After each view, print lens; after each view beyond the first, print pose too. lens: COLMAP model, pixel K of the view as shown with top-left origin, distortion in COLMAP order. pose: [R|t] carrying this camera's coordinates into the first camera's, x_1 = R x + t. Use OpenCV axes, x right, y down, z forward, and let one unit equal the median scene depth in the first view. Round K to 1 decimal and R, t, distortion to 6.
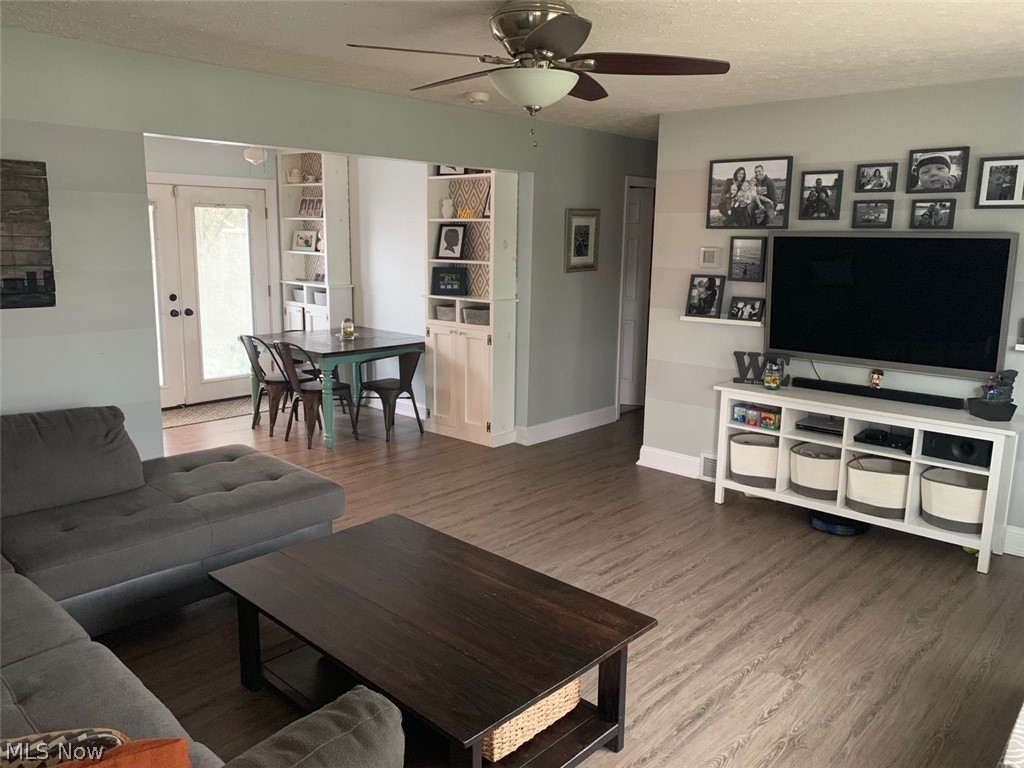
lens RADIAL K [[792.1, 0, 512.0], [0, 792.1, 384.0], [0, 0, 1]] dist [-0.007741, -0.000301]
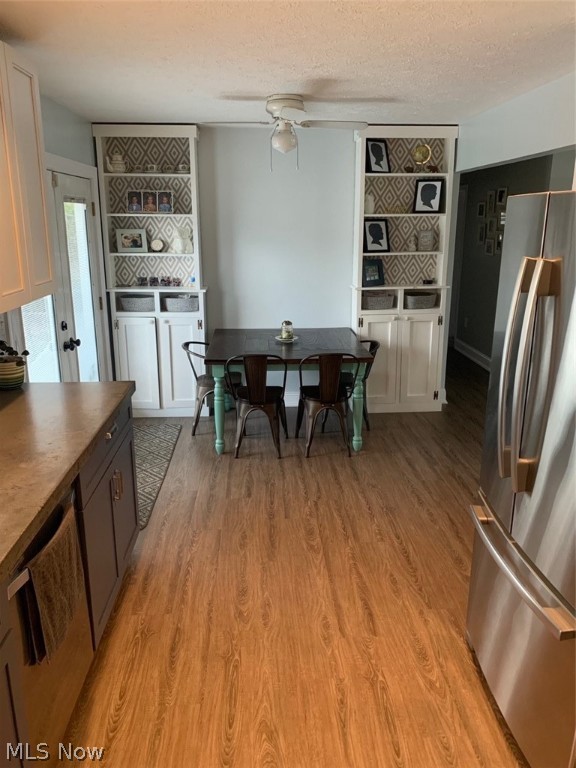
lens RADIAL K [[594.0, 0, 288.0], [0, 594.0, 384.0], [0, 0, 1]] dist [-0.007741, -0.000301]
pose [[0.708476, -0.214437, 0.672368, -0.741869], [0.146238, 0.976649, 0.157389, -0.126986], [-0.690417, -0.013181, 0.723291, 0.495887]]
